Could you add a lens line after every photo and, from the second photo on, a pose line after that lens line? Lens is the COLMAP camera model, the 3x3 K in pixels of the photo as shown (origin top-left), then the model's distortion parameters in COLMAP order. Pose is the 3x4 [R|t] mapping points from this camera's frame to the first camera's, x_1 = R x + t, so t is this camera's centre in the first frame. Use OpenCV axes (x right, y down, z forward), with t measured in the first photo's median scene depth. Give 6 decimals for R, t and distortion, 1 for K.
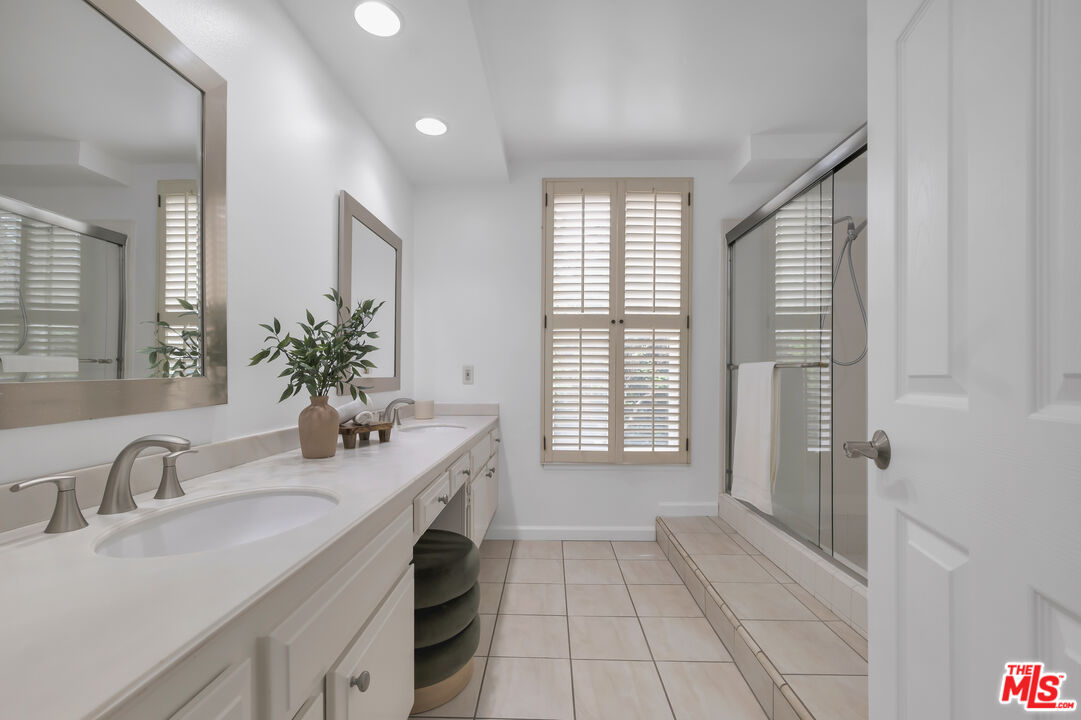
lens RADIAL K [[448.8, 0, 542.7], [0, 448.8, 363.7], [0, 0, 1]] dist [-0.013544, -0.000114]
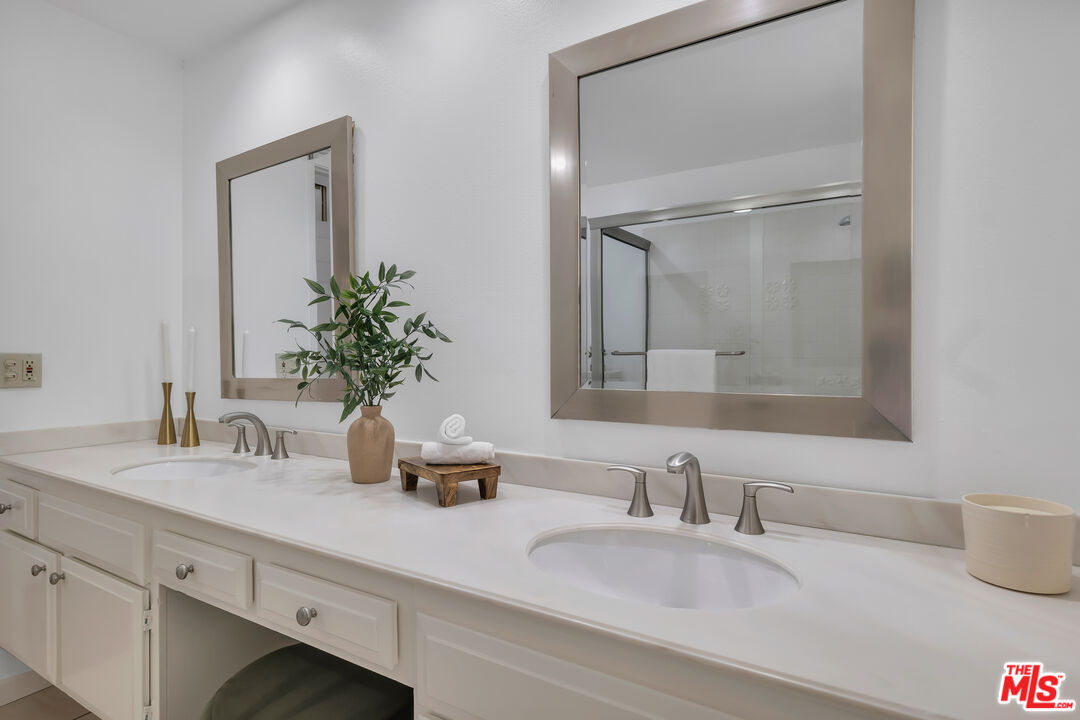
lens RADIAL K [[448.4, 0, 542.2], [0, 448.4, 363.7], [0, 0, 1]] dist [-0.013544, -0.000114]
pose [[-0.419486, -0.030731, -0.907242, 0.081084], [0.008253, 0.999256, -0.037664, 0.031685], [0.907724, -0.023287, -0.418920, 1.451327]]
